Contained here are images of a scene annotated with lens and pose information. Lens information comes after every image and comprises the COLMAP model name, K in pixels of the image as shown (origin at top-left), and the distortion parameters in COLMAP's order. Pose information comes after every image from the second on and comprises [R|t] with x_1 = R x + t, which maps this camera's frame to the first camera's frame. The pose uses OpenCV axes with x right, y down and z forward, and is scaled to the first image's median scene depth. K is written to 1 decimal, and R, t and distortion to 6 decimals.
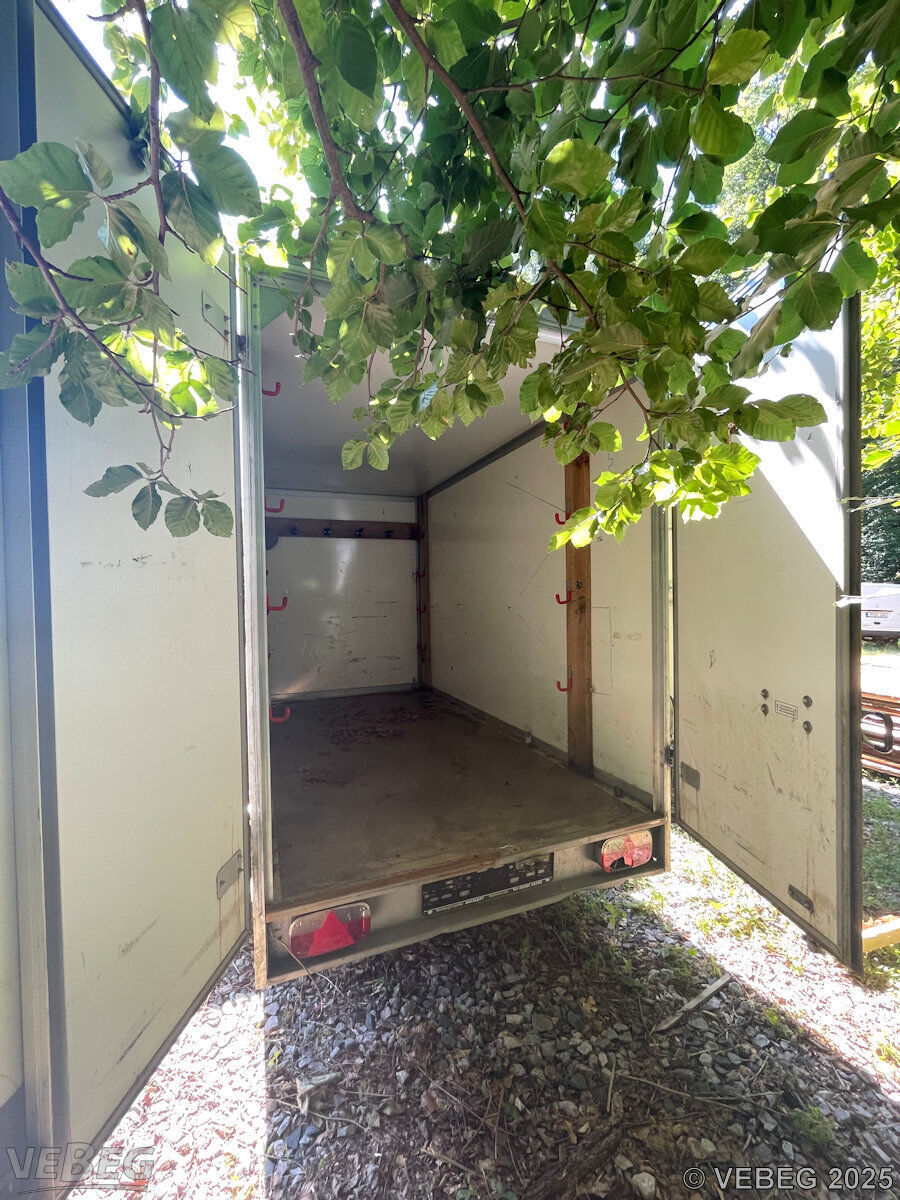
lens RADIAL K [[491.6, 0, 450.0], [0, 491.6, 600.0], [0, 0, 1]] dist [-0.003513, -0.000277]
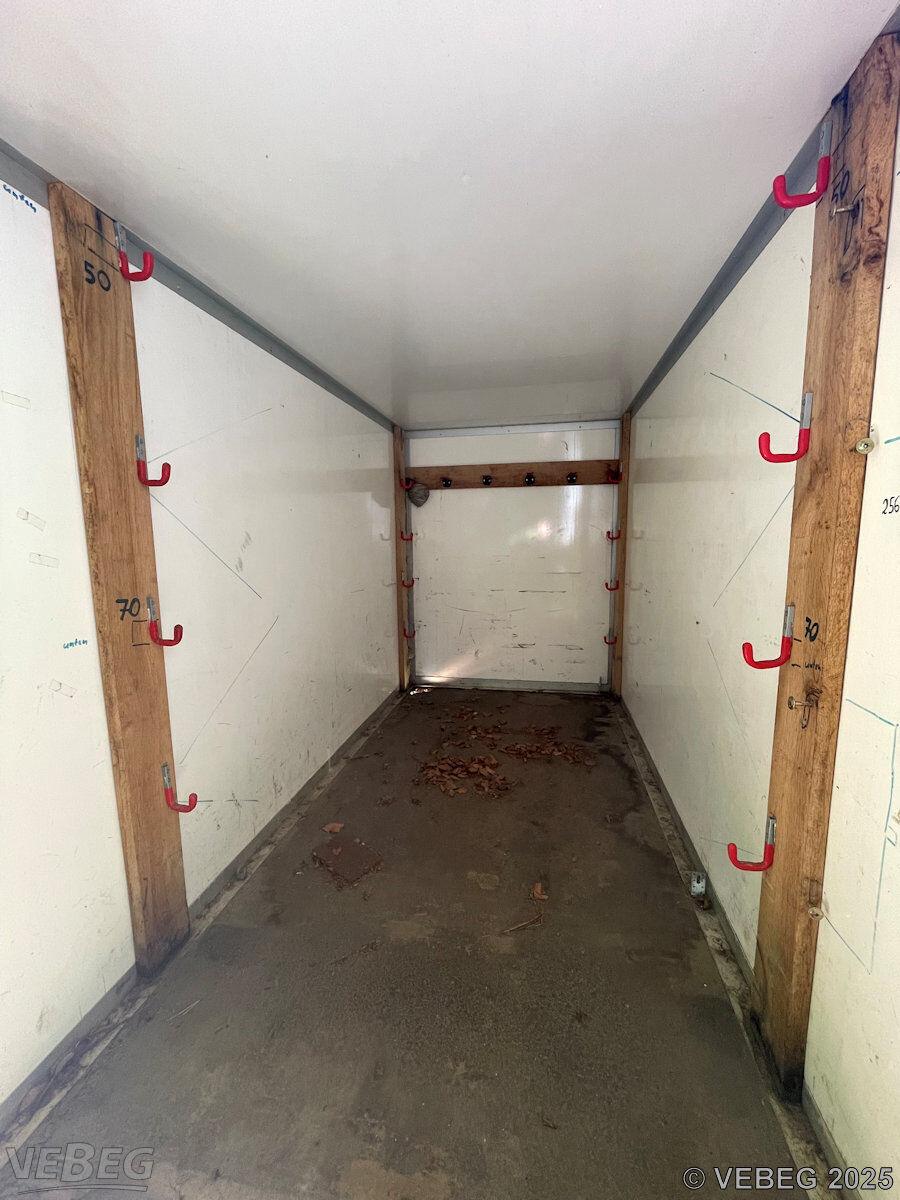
lens RADIAL K [[491.6, 0, 450.0], [0, 491.6, 600.0], [0, 0, 1]] dist [-0.003513, -0.000277]
pose [[0.843682, 0.080019, -0.530846, 0.149978], [-0.011164, 0.991230, 0.131674, -0.064469], [0.536727, -0.105165, 0.837177, 0.363381]]
